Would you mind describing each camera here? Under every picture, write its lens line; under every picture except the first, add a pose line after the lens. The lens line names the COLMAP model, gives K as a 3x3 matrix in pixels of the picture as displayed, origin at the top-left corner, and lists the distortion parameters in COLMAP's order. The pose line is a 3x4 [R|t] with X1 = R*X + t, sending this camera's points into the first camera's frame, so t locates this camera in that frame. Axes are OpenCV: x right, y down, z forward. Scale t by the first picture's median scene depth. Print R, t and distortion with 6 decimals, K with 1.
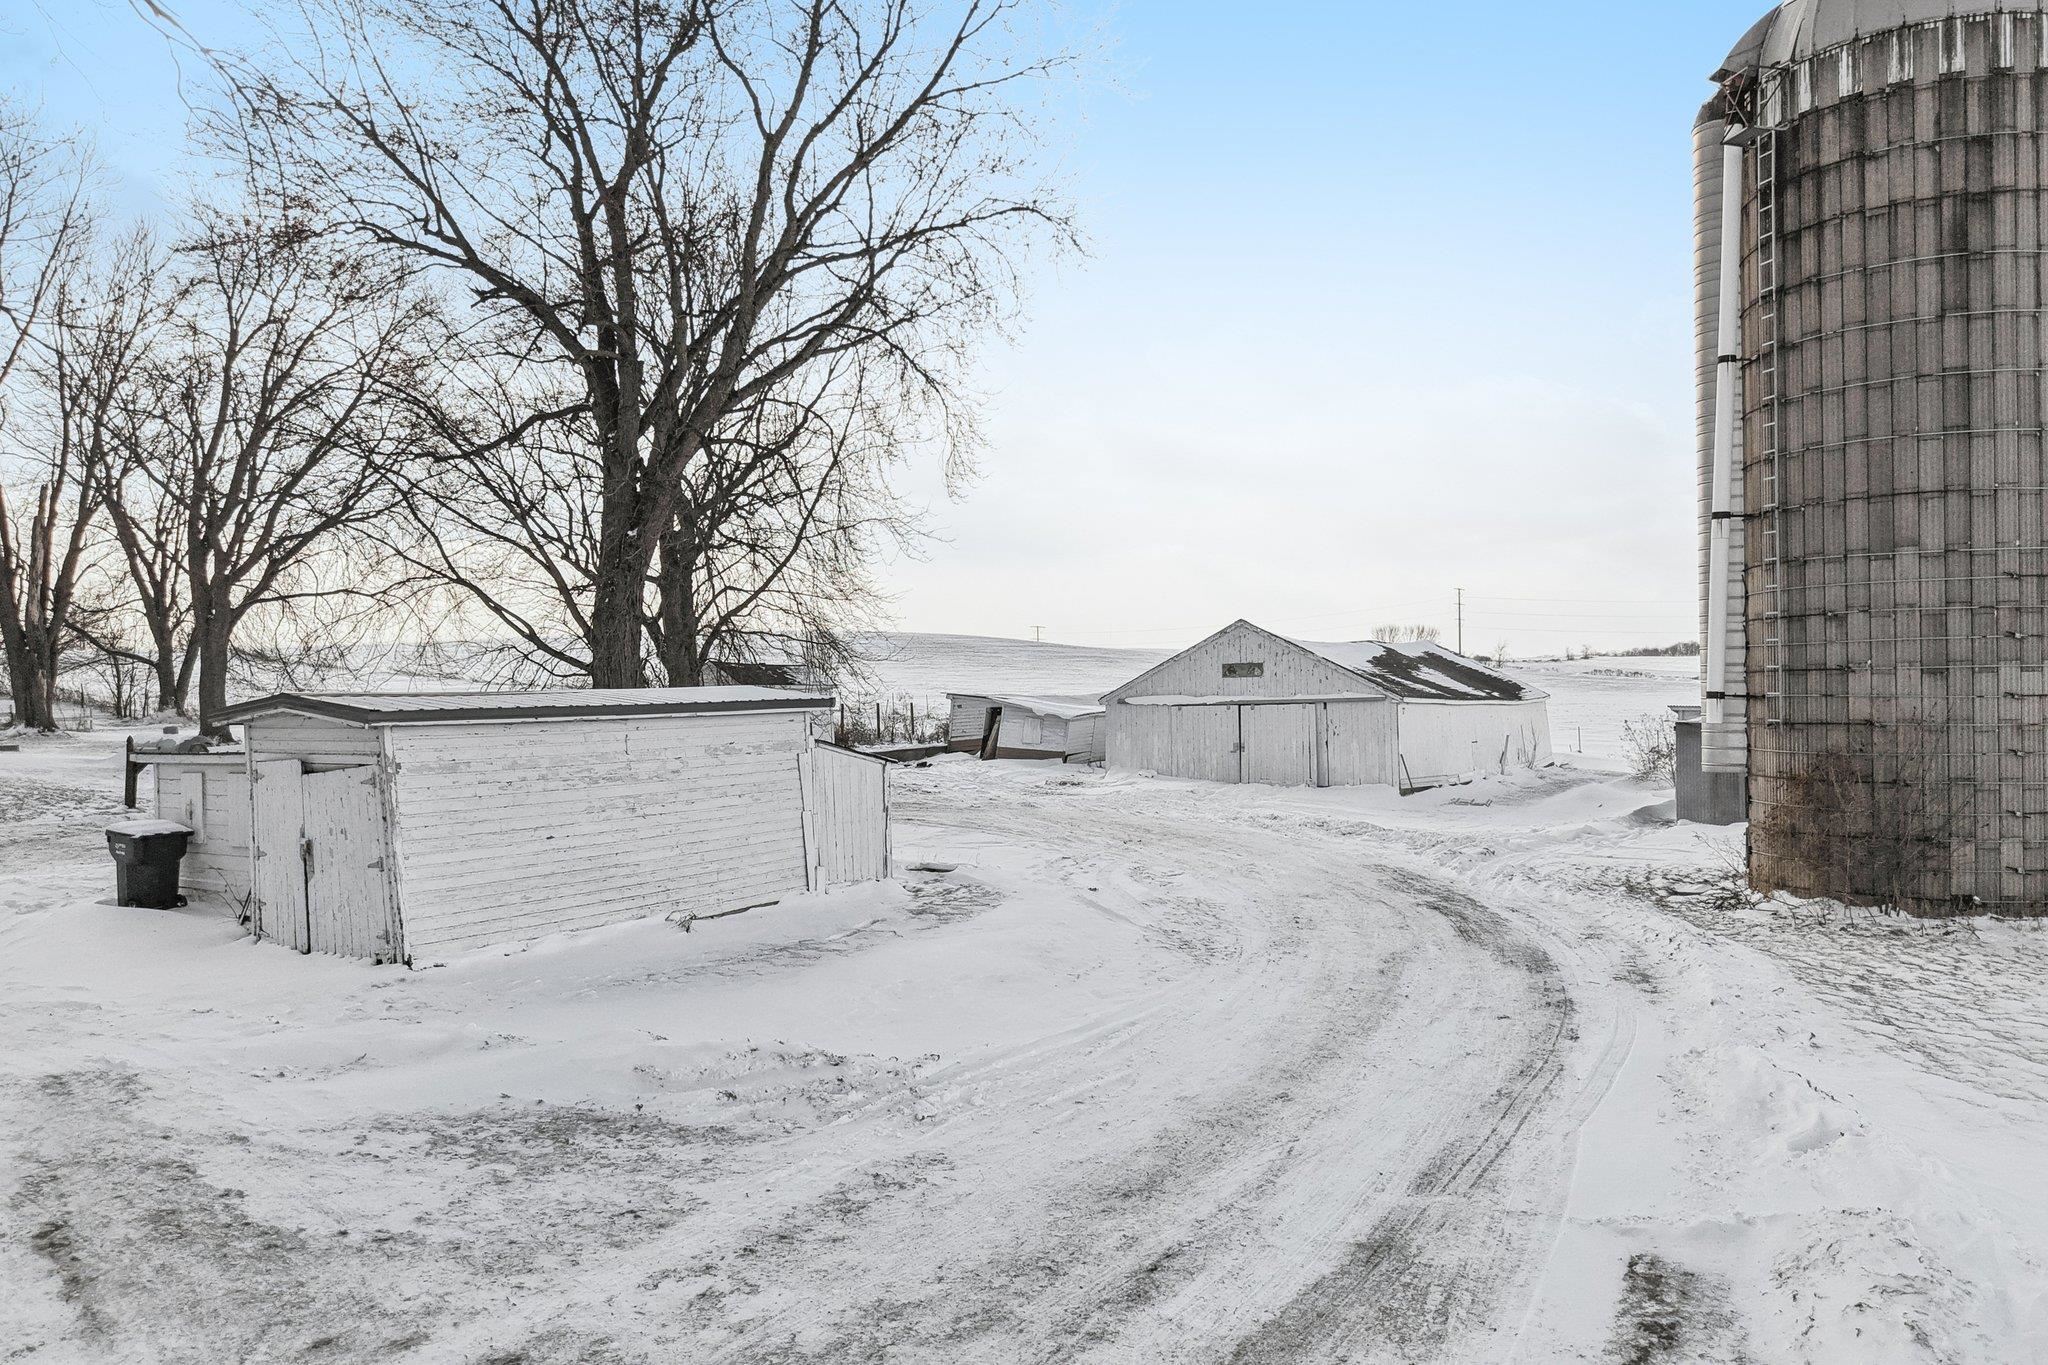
lens RADIAL K [[1346.7, 0, 992.6], [0, 1346.7, 700.8], [0, 0, 1]] dist [0.012274, -0.020702]
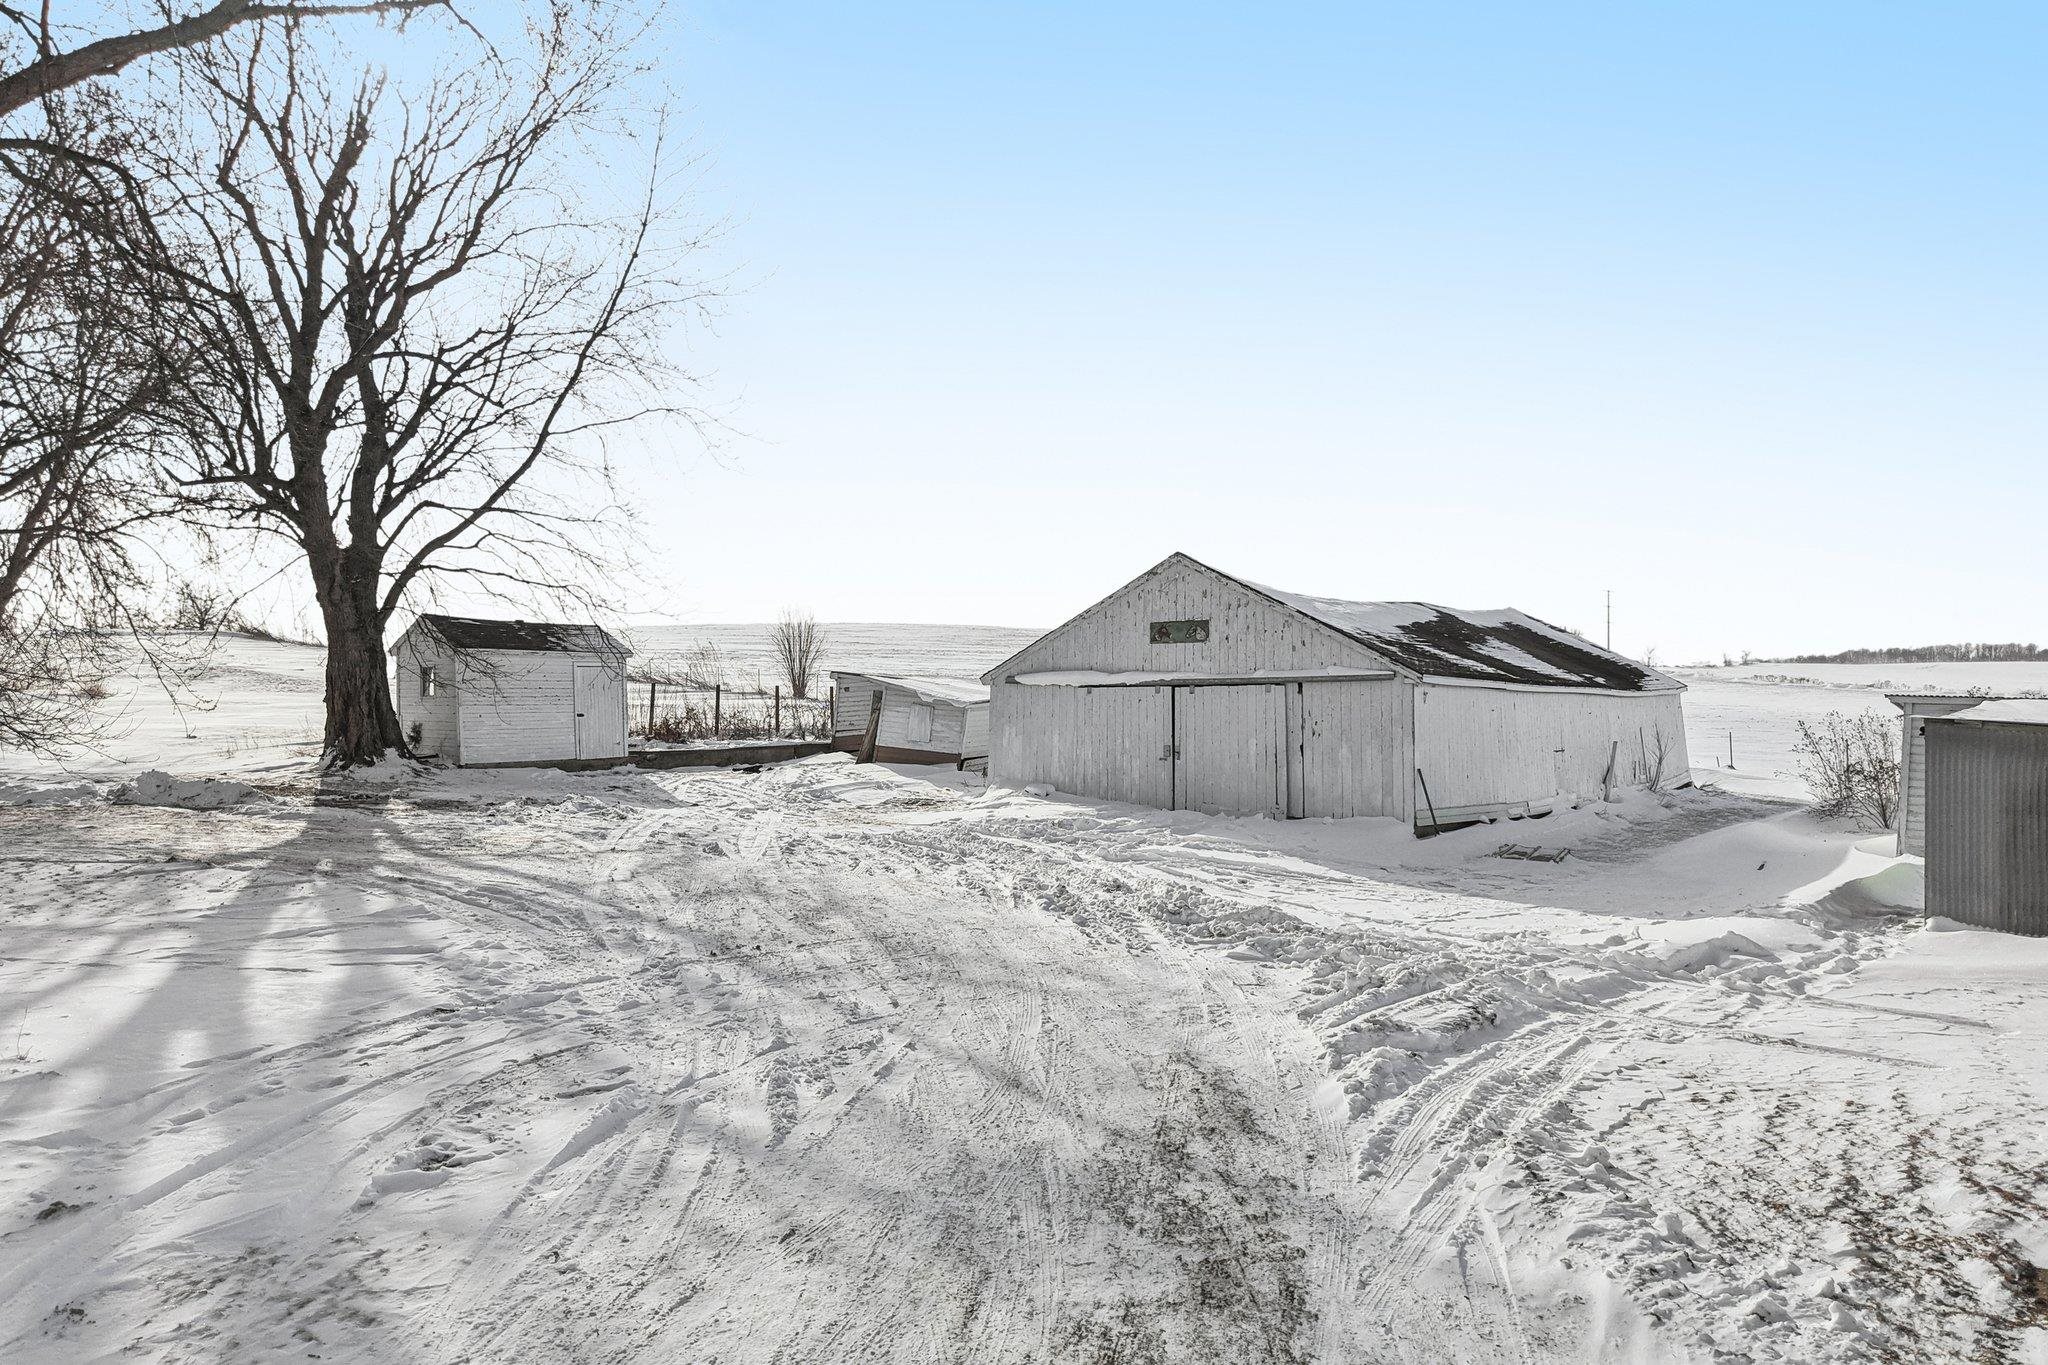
lens RADIAL K [[1346.7, 0, 1009.2], [0, 1346.7, 695.8], [0, 0, 1]] dist [0.012274, -0.020702]
pose [[0.996278, 0.013896, -0.085076, 0.355043], [-0.014173, 0.999896, -0.002647, 0.023049], [0.085030, 0.003843, 0.996371, 0.792630]]
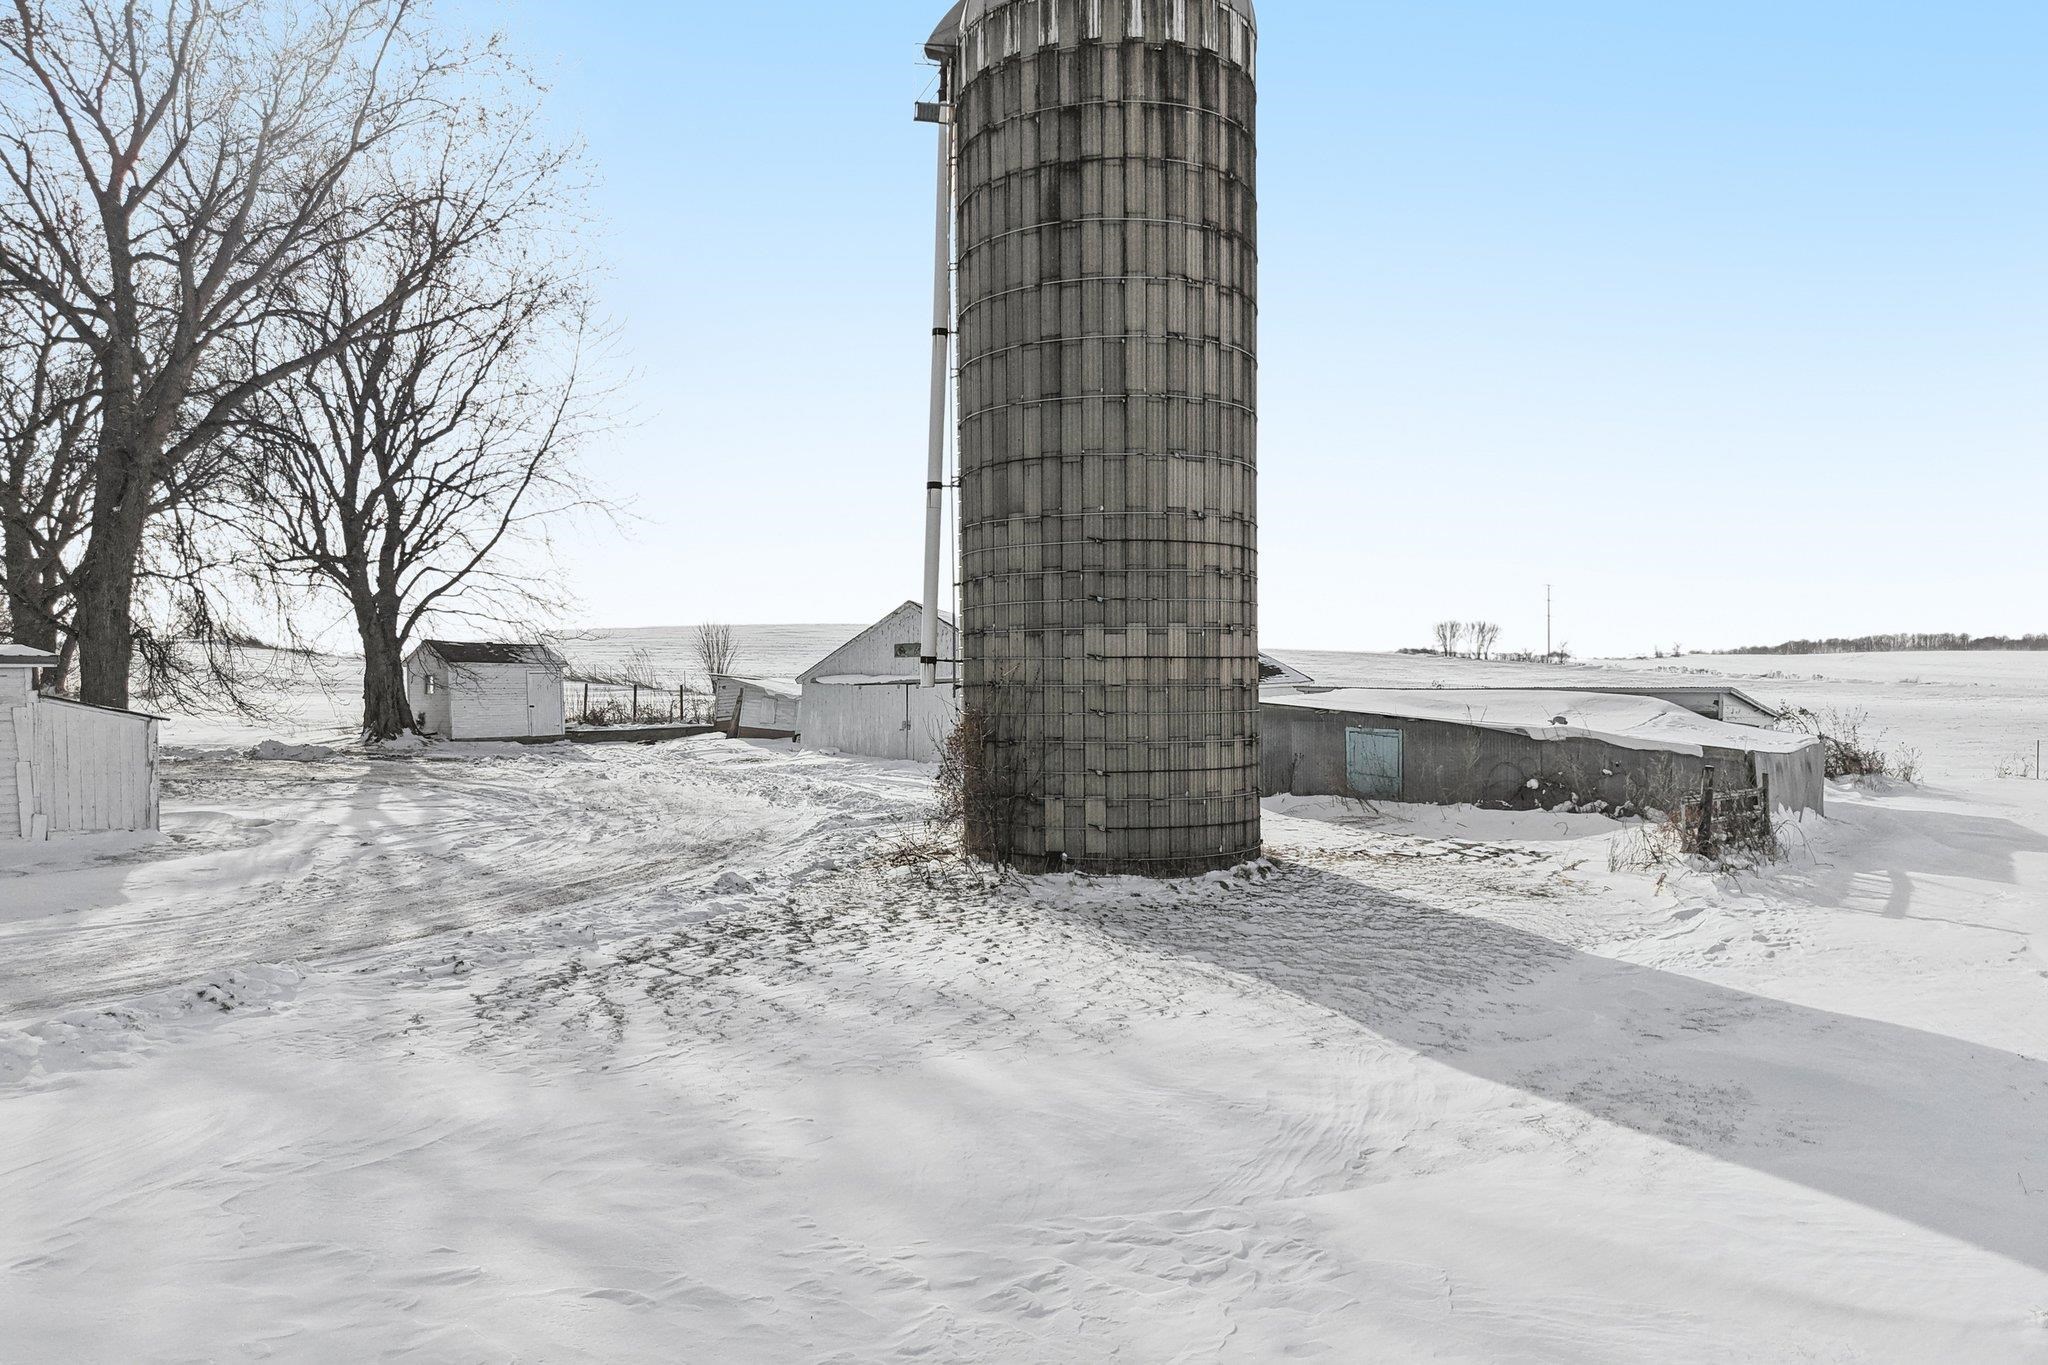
lens RADIAL K [[1346.7, 0, 1009.0], [0, 1346.7, 694.3], [0, 0, 1]] dist [0.012274, -0.020702]
pose [[0.998287, 0.006682, -0.058129, 0.707988], [-0.006734, 0.999977, -0.000696, 0.024216], [0.058123, 0.001086, 0.998309, -0.020035]]
